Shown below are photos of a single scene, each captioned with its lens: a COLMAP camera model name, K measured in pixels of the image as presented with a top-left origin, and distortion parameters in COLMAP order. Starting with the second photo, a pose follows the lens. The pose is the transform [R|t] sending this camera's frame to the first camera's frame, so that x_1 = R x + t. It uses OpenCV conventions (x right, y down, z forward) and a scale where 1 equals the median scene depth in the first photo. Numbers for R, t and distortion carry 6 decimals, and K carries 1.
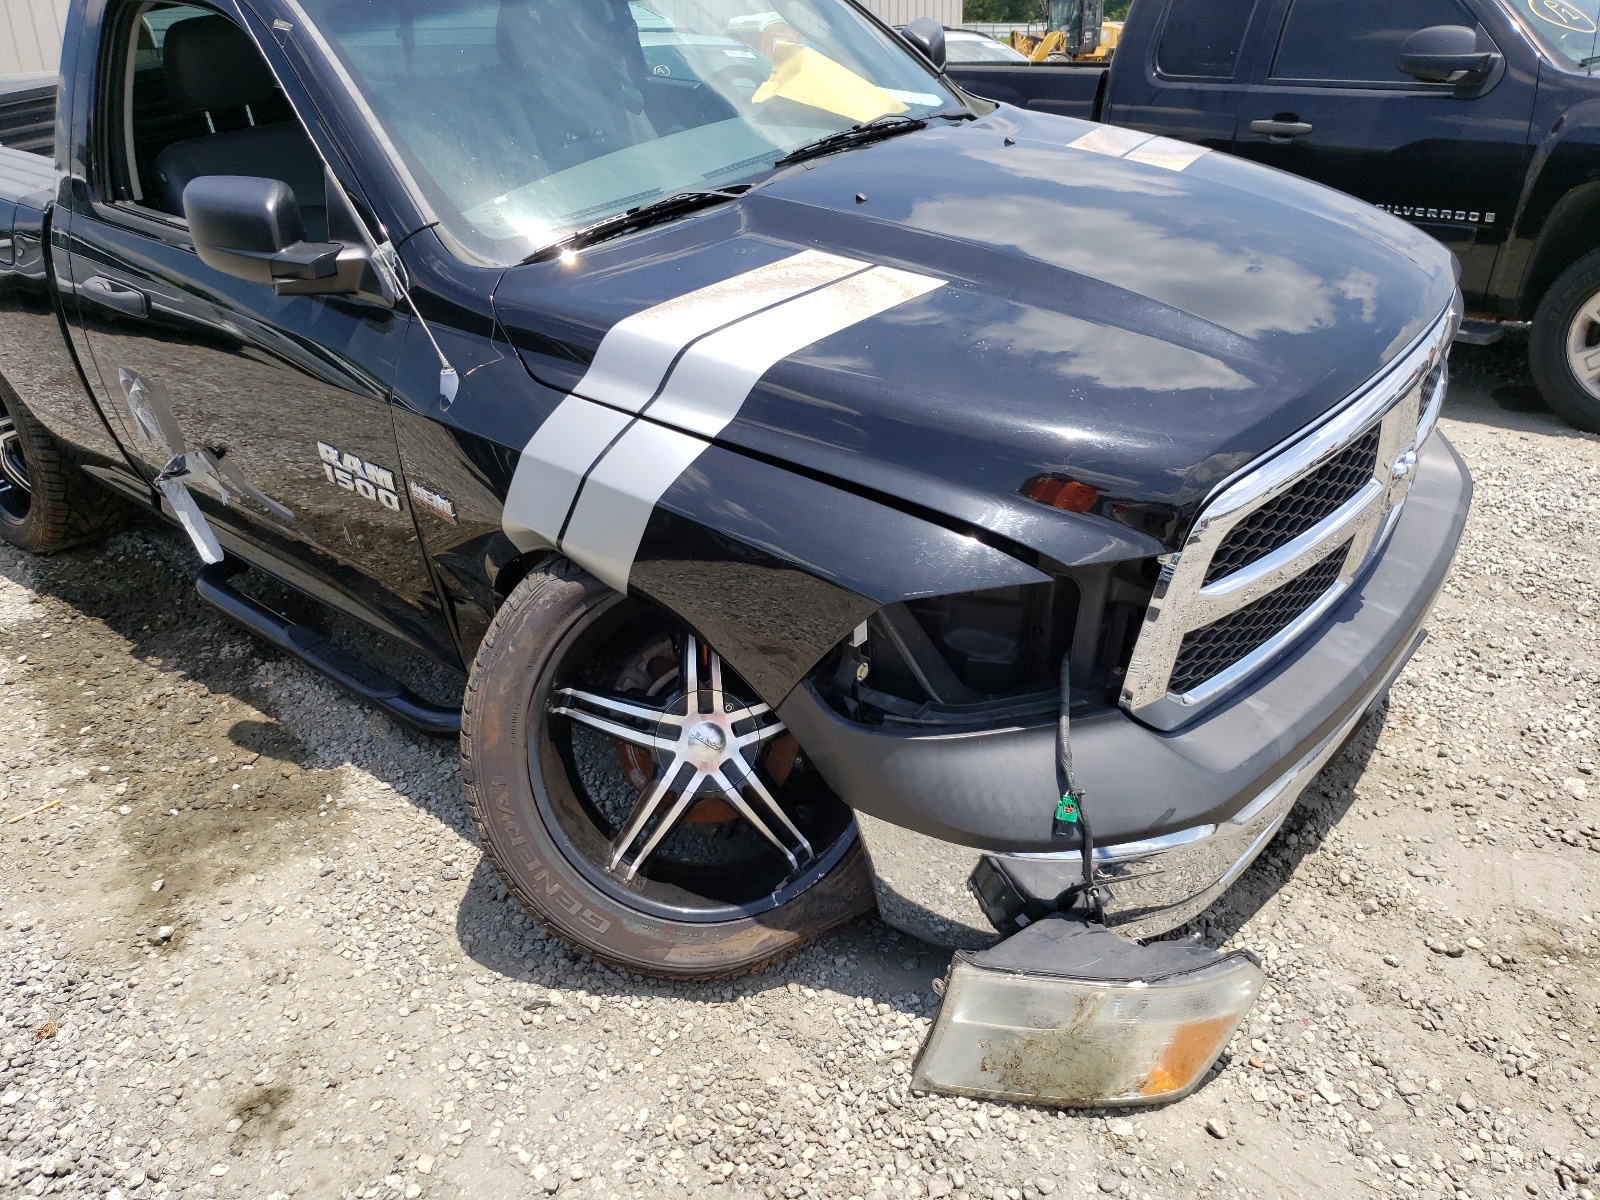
lens RADIAL K [[1210.1, 0, 800.7], [0, 1210.1, 545.9], [0, 0, 1]] dist [-0.022677, 0.047201]
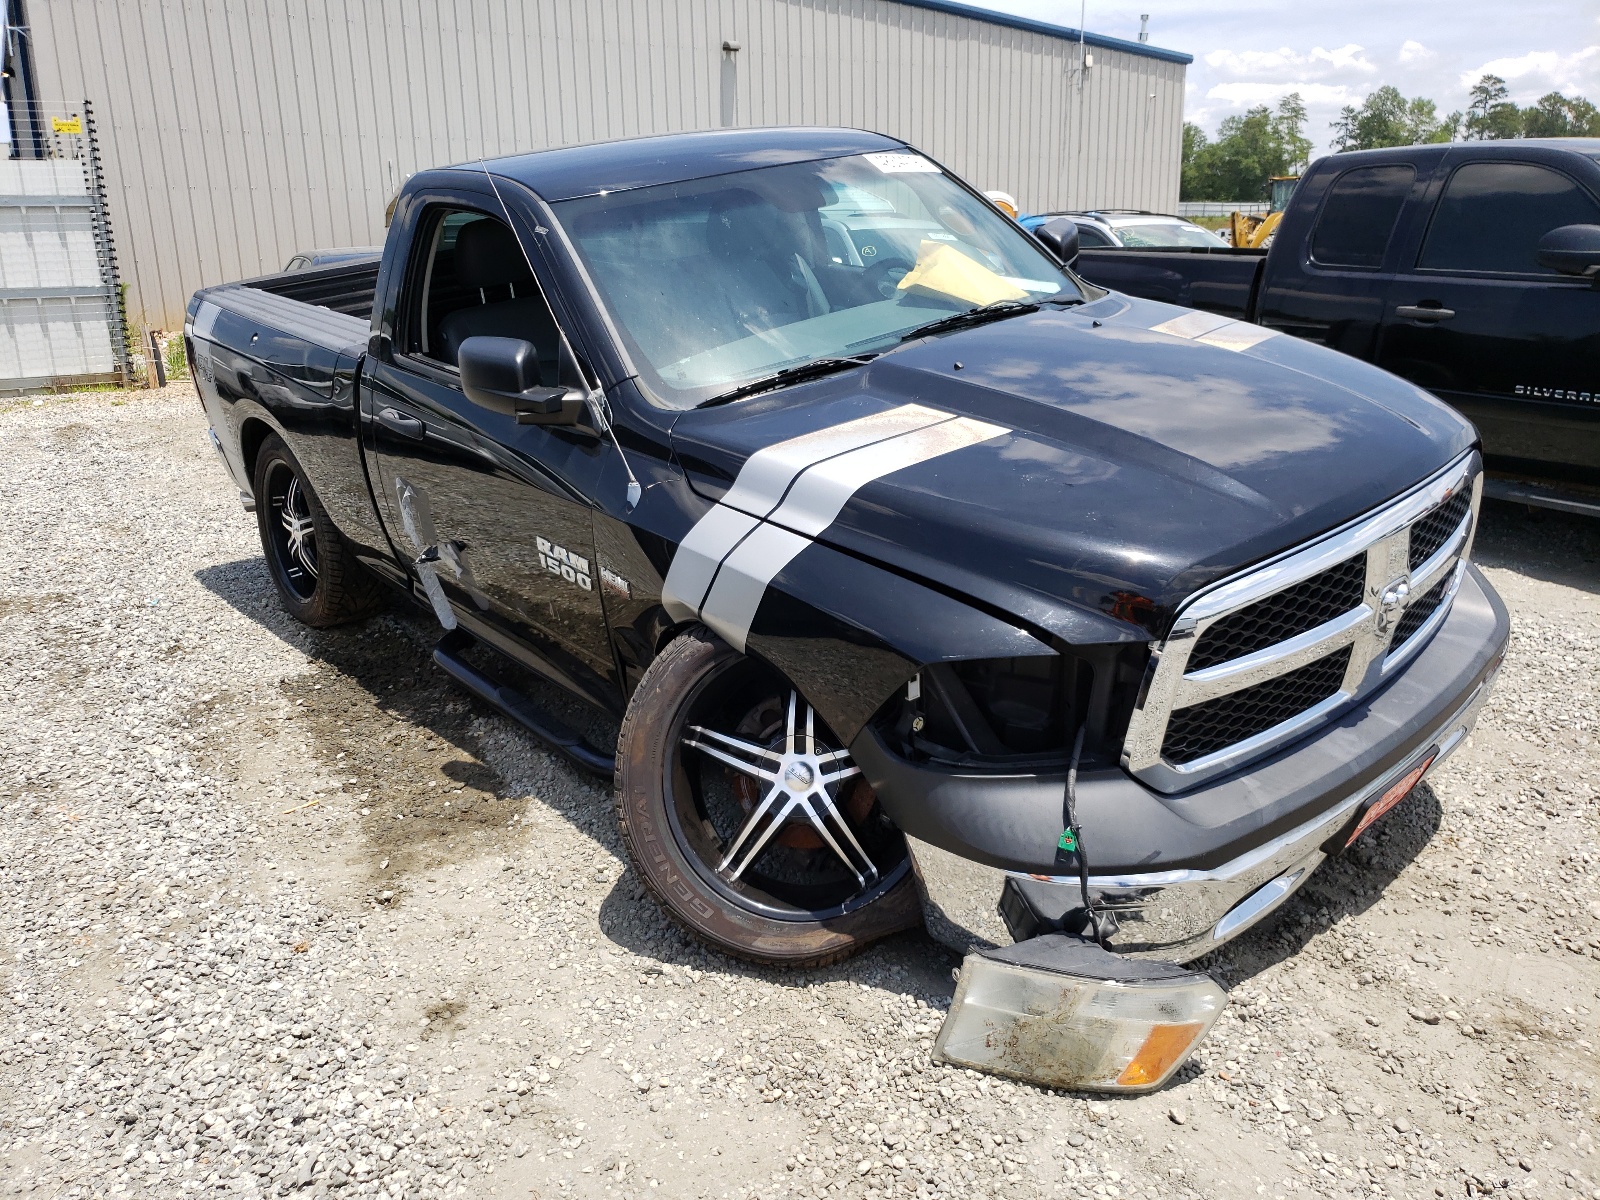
lens RADIAL K [[1210.1, 0, 800.7], [0, 1210.1, 545.9], [0, 0, 1]] dist [-0.022677, 0.047201]
pose [[0.984197, 0.051522, -0.169417, 0.126950], [-0.073191, 0.989547, -0.124254, 0.079858], [0.161244, 0.134690, 0.977680, -0.279368]]
